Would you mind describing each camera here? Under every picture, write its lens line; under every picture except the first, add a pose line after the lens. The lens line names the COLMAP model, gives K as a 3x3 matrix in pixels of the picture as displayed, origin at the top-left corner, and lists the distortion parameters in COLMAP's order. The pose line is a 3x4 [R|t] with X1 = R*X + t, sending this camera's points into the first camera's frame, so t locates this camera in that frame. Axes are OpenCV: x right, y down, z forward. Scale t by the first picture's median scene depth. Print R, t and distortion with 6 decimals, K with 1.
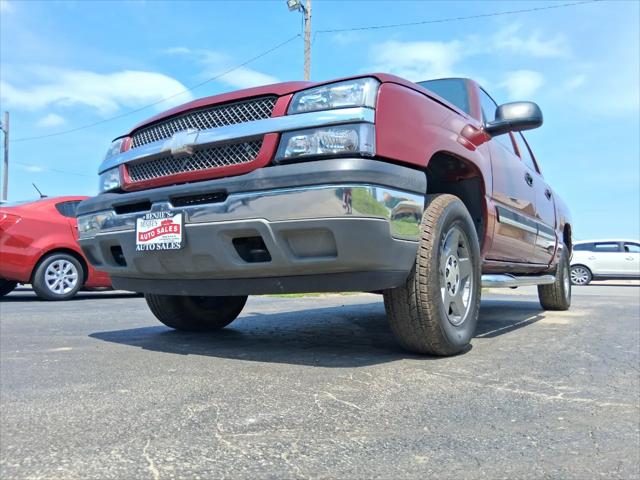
lens RADIAL K [[472.1, 0, 320.0], [0, 472.1, 240.0], [0, 0, 1]] dist [0.047778, -0.066930]
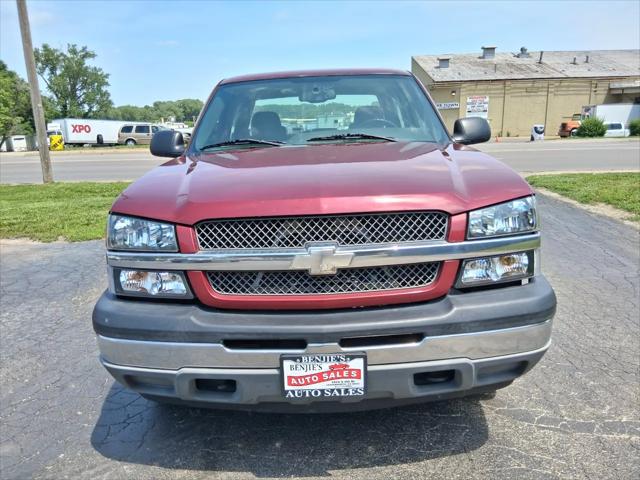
lens RADIAL K [[472.1, 0, 320.0], [0, 472.1, 240.0], [0, 0, 1]] dist [0.047778, -0.066930]
pose [[0.844973, -0.144485, 0.514922, -0.746756], [0.000667, 0.963099, 0.269148, -0.481821], [-0.534809, -0.227079, 0.813888, 0.358551]]
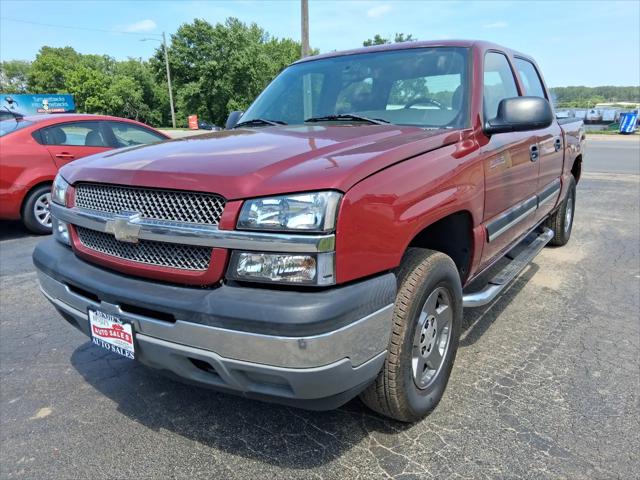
lens RADIAL K [[467.3, 0, 306.1], [0, 467.3, 232.4], [0, 0, 1]] dist [0.084124, -0.065677]
pose [[0.999132, -0.011512, -0.040044, 0.086628], [0.022423, 0.958595, 0.283888, -0.463934], [0.035117, -0.284540, 0.958021, 0.164722]]
